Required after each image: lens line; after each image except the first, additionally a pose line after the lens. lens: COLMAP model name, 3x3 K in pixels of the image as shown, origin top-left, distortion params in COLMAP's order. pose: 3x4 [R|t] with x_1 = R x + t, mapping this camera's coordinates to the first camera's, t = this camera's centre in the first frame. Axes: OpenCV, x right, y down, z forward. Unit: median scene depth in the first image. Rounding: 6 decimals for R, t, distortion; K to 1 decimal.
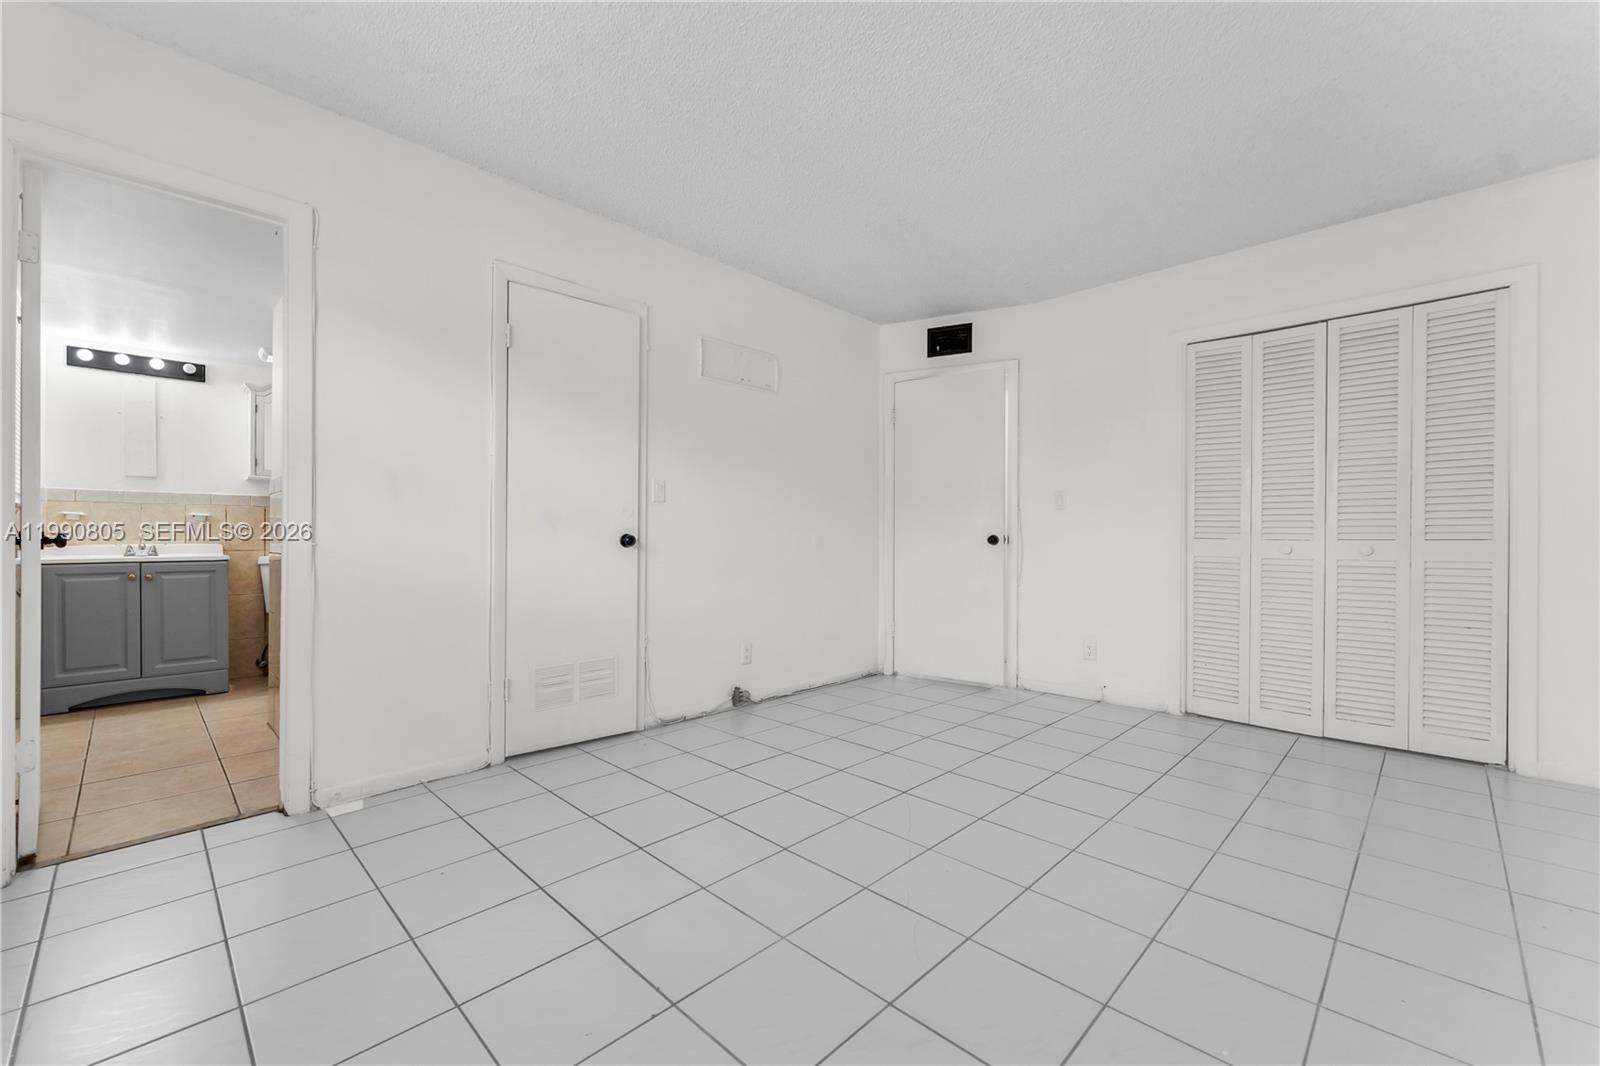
lens RADIAL K [[651.6, 0, 791.1], [0, 651.6, 539.9], [0, 0, 1]] dist [0.001325, -0.001842]
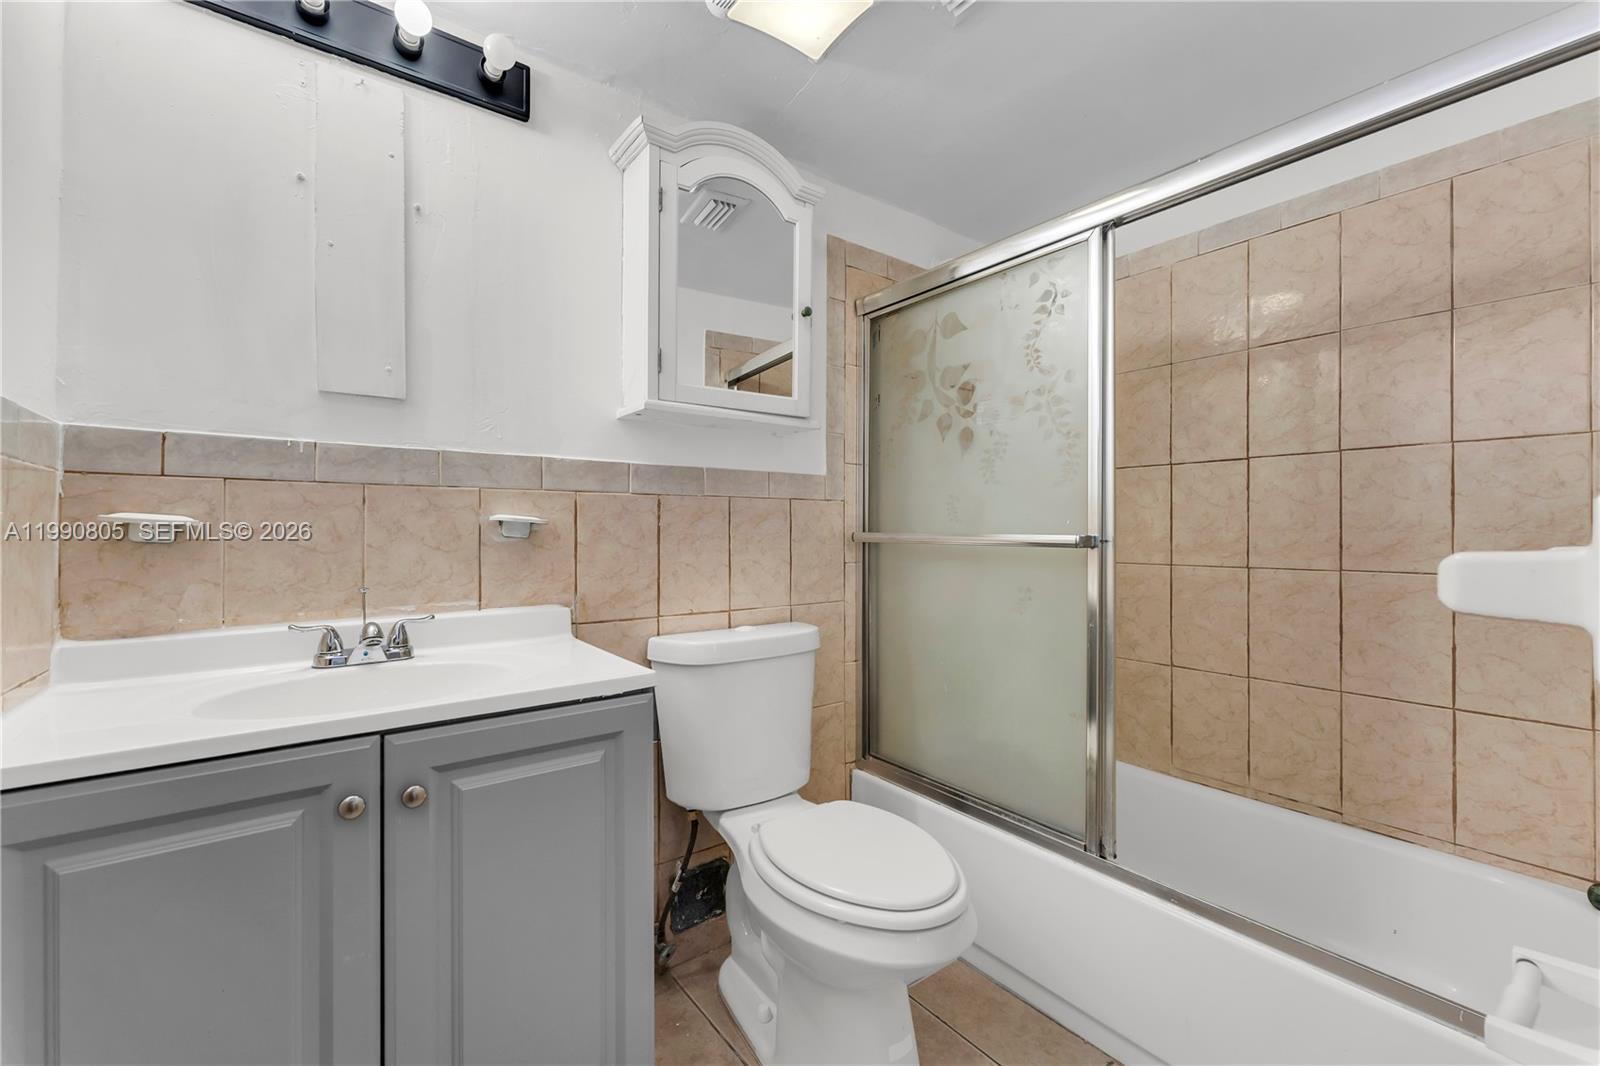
lens RADIAL K [[651.6, 0, 795.7], [0, 651.6, 532.3], [0, 0, 1]] dist [0.001325, -0.001842]
pose [[0.988487, -0.003976, -0.151252, -0.741646], [0.002829, 0.999966, -0.007801, -0.029916], [0.151278, 0.007284, 0.988464, 0.719122]]
